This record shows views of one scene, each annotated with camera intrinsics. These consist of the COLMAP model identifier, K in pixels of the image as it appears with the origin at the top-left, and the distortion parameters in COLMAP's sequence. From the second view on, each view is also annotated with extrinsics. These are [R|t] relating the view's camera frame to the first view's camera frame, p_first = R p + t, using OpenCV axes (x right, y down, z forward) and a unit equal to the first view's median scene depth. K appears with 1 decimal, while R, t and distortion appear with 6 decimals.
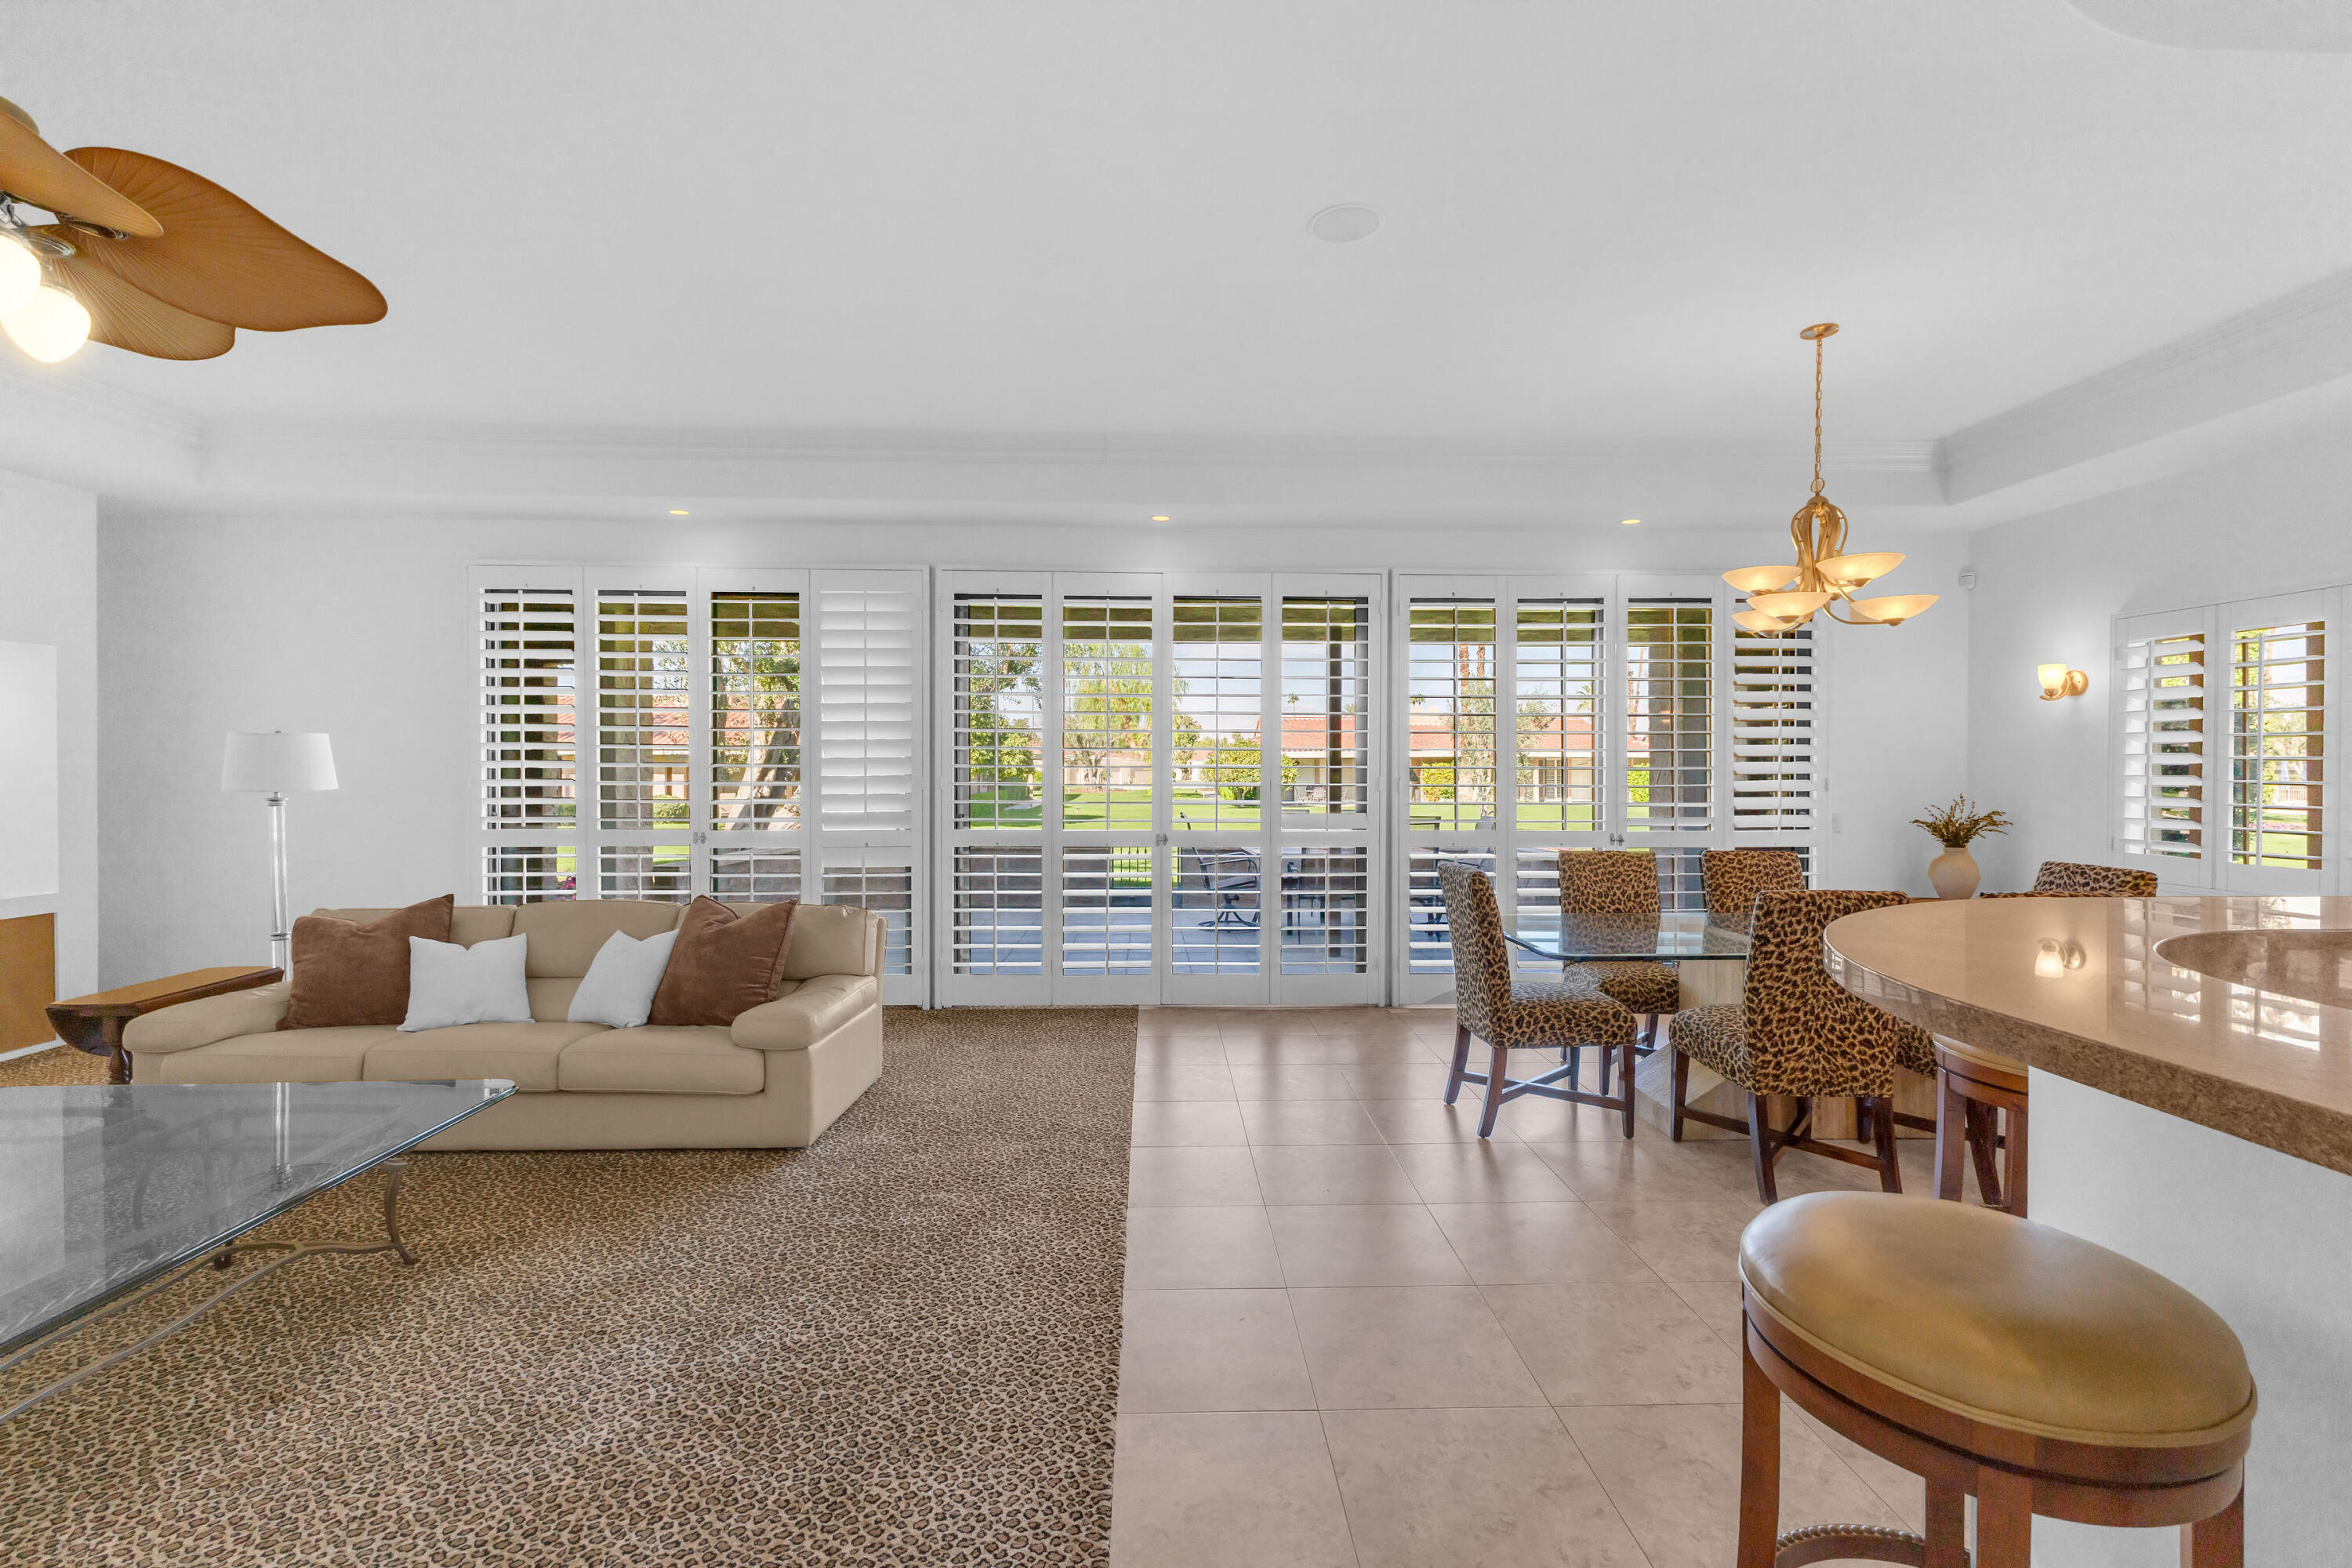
lens RADIAL K [[1011.0, 0, 1174.3], [0, 1011.0, 777.8], [0, 0, 1]] dist [0.011368, -0.000618]
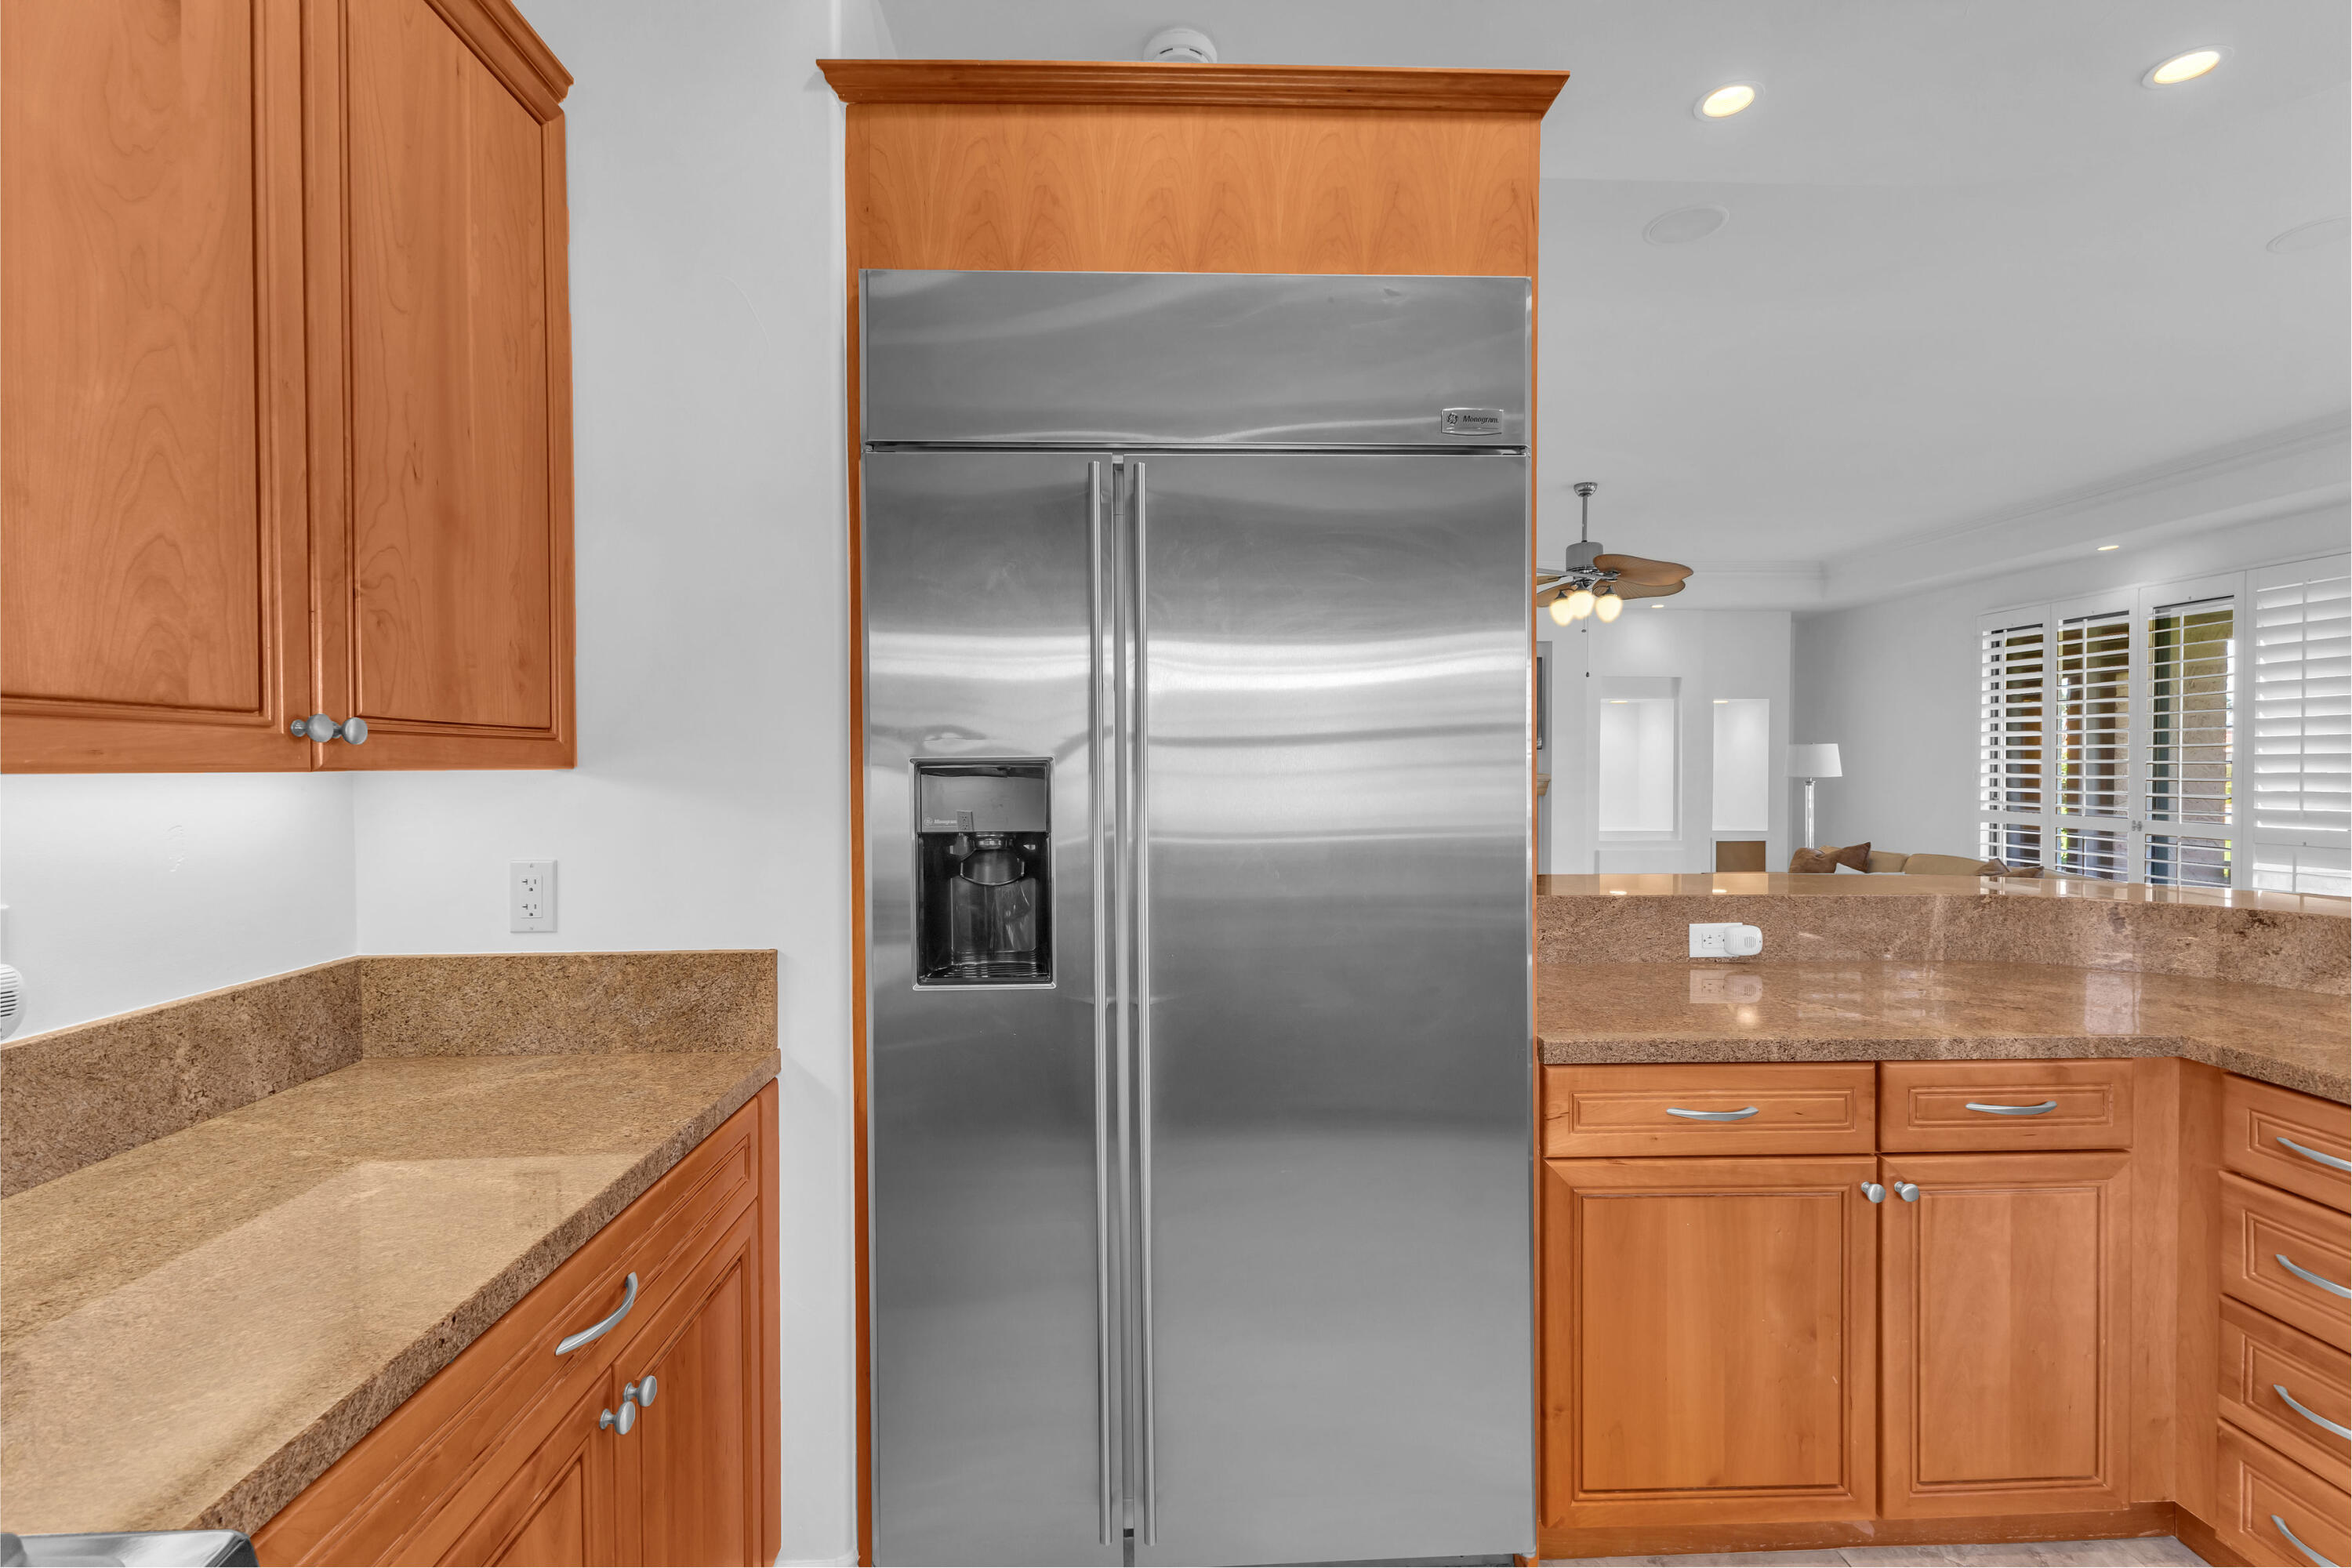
lens RADIAL K [[1011.0, 0, 1174.3], [0, 1011.0, 777.8], [0, 0, 1]] dist [0.011368, -0.000618]
pose [[0.005289, 0.015008, -0.999873, 0.669934], [-0.007776, 0.999858, 0.014966, -0.003521], [0.999956, 0.007696, 0.005405, -0.087337]]
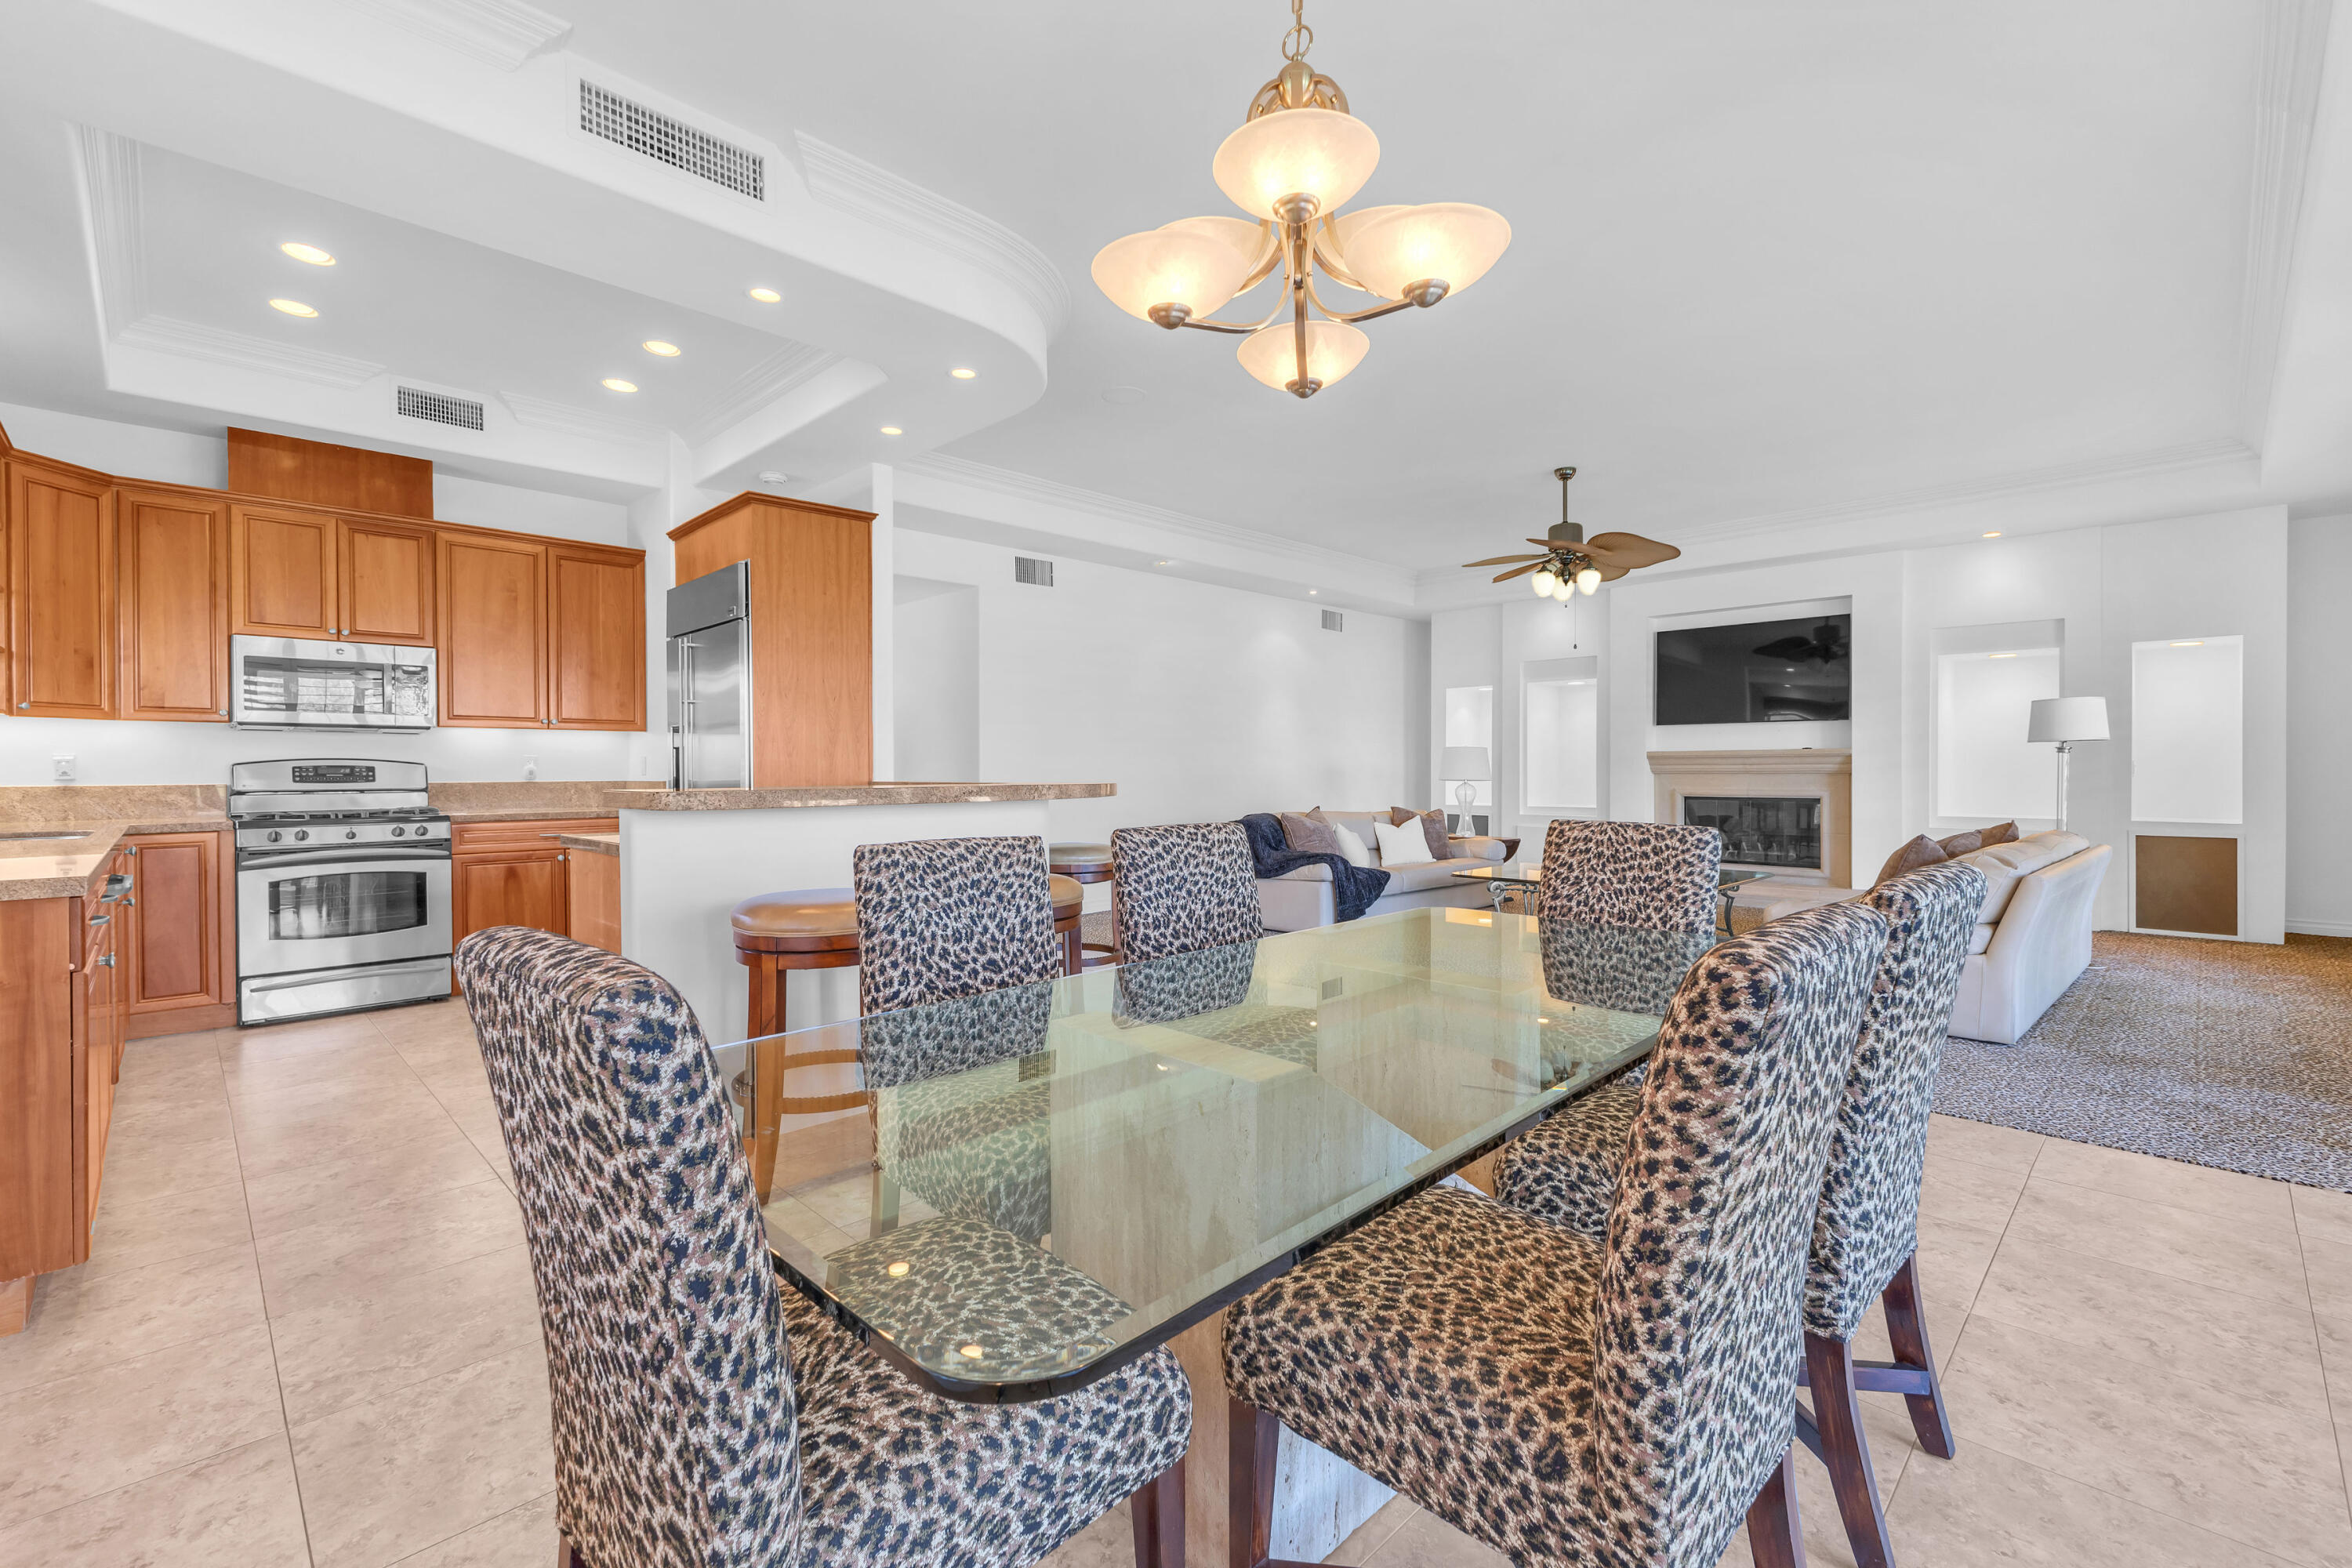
lens RADIAL K [[1011.0, 0, 1174.3], [0, 1011.0, 777.8], [0, 0, 1]] dist [0.011368, -0.000618]
pose [[-0.736463, 0.010508, -0.676396, 0.698452], [-0.001899, 0.999843, 0.017601, 0.028551], [0.676475, 0.014246, -0.736328, 0.908586]]
